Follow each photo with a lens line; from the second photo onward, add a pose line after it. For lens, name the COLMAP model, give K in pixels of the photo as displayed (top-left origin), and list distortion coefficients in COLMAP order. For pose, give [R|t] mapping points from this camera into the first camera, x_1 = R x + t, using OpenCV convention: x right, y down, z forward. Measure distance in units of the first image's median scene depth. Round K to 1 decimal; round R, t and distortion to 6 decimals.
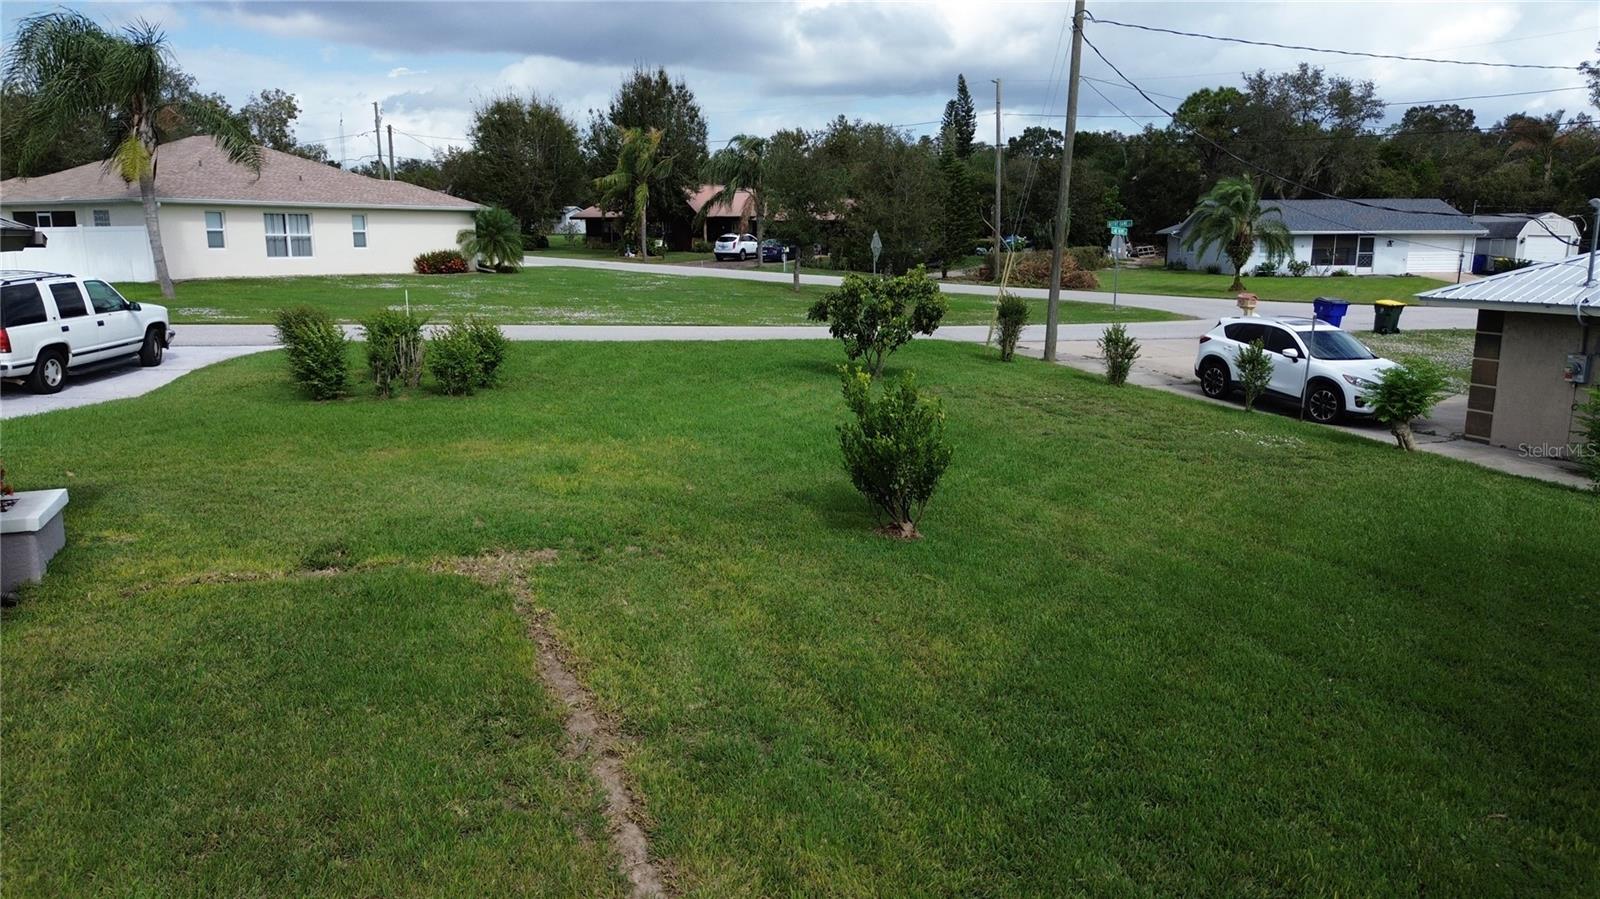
lens RADIAL K [[1084.2, 0, 800.0], [0, 1084.2, 449.5], [0, 0, 1]] dist [0.009840, 0.001526]
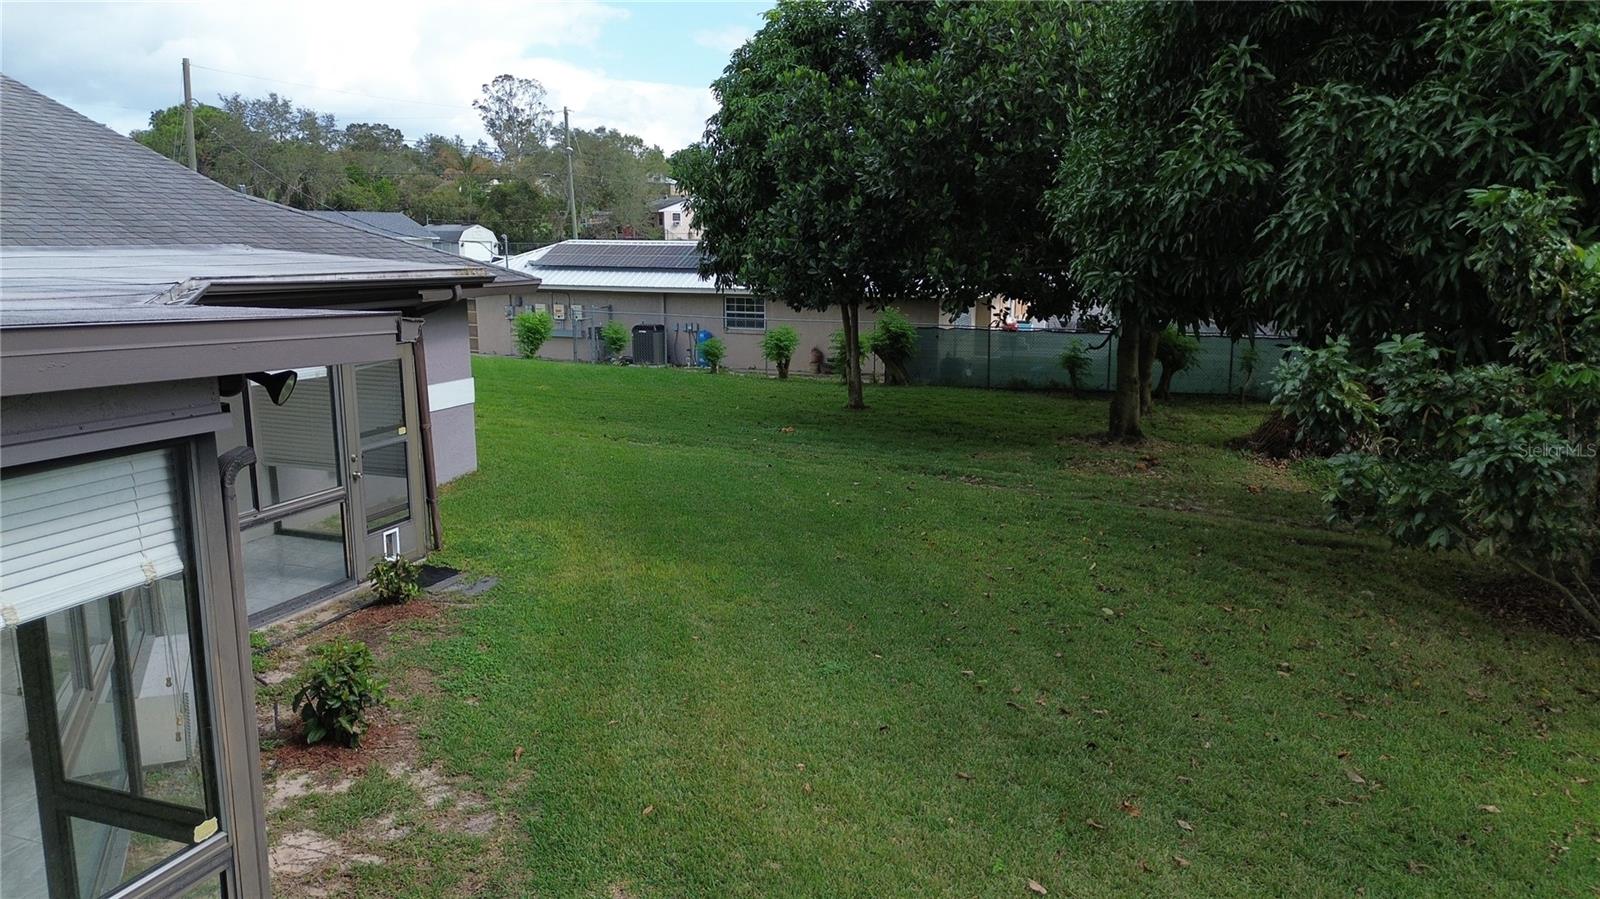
lens RADIAL K [[1124.4, 0, 800.0], [0, 1124.4, 449.5], [0, 0, 1]] dist [0.104347, -0.111677]
pose [[0.645713, -0.144018, 0.749875, -0.152185], [0.150332, 0.986809, 0.060072, 0.035875], [-0.748635, 0.073941, 0.658846, -0.212124]]
